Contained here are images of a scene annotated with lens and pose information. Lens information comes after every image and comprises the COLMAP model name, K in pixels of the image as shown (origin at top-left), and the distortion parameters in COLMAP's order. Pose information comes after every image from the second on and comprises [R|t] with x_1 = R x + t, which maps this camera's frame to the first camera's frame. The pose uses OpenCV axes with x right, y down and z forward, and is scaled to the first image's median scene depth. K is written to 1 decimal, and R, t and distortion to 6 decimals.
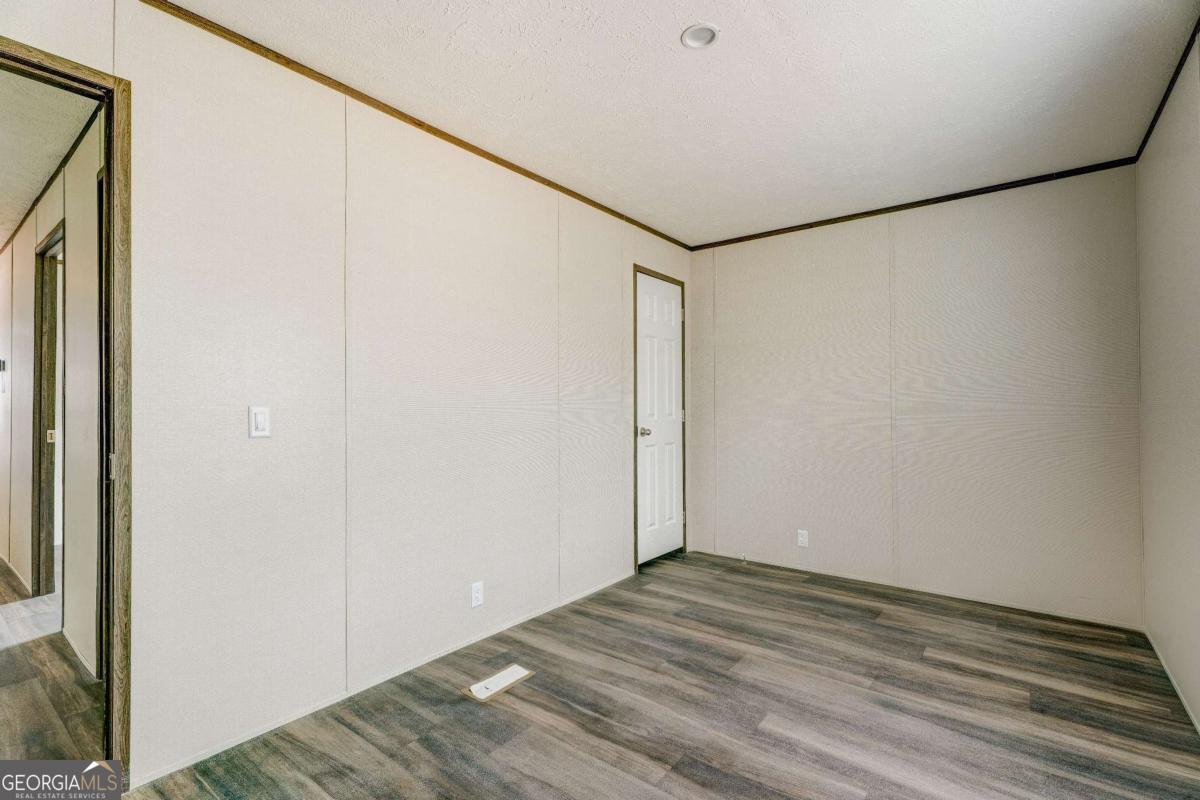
lens RADIAL K [[544.4, 0, 616.0], [0, 544.4, 390.3], [0, 0, 1]] dist [0.008773, -0.001720]
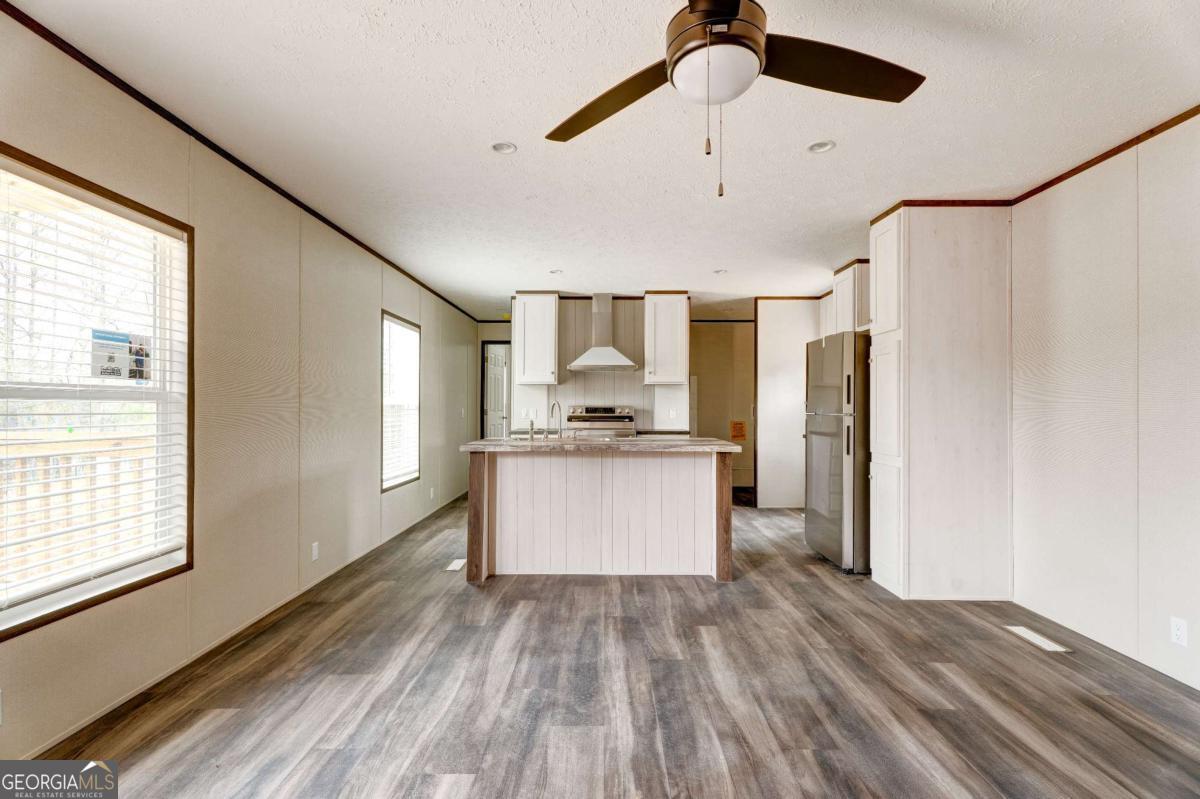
lens RADIAL K [[544.4, 0, 593.3], [0, 544.4, 410.5], [0, 0, 1]] dist [0.008773, -0.001720]
pose [[0.598084, 0.013103, -0.801327, 0.755140], [0.009028, 0.999693, 0.023085, 0.020989], [0.801383, -0.021041, 0.597782, 0.483565]]
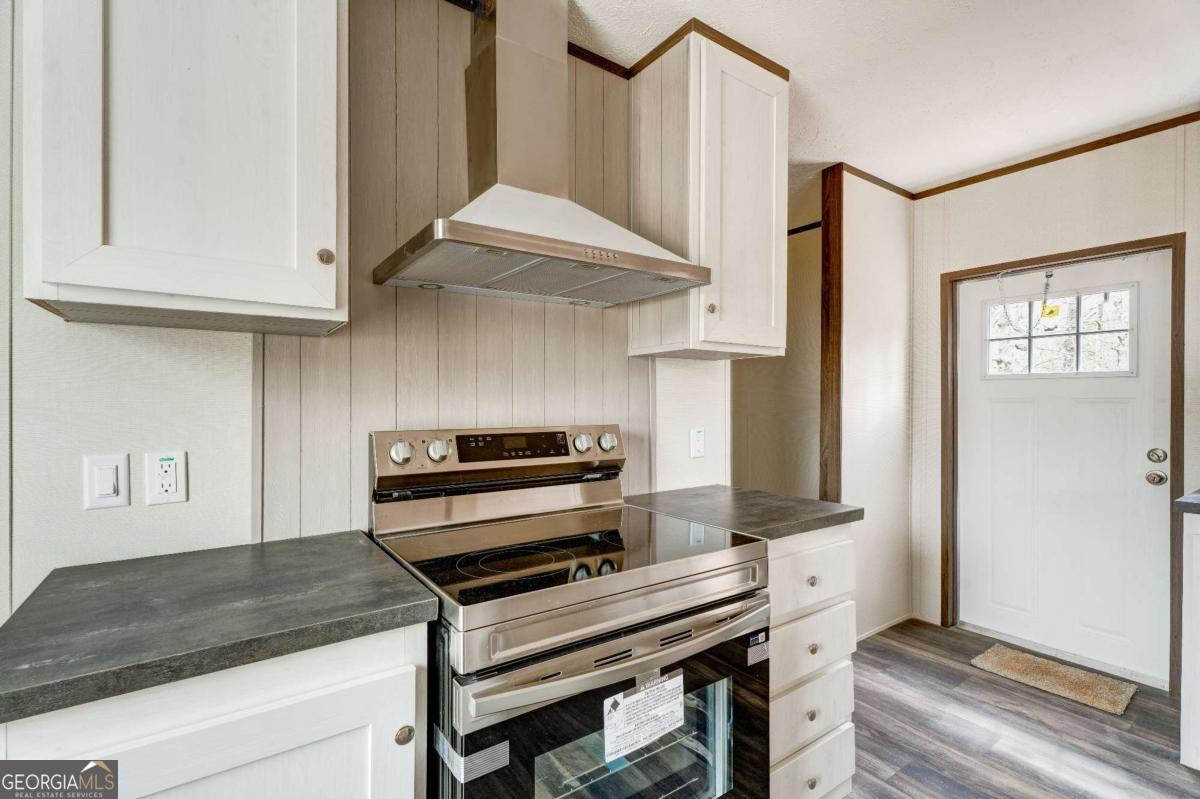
lens RADIAL K [[544.4, 0, 622.6], [0, 544.4, 400.5], [0, 0, 1]] dist [0.008773, -0.001720]
pose [[0.963132, 0.009537, -0.268860, -0.706355], [-0.003445, 0.999727, 0.023120, 0.012390], [0.269007, -0.021342, 0.962902, 1.299610]]
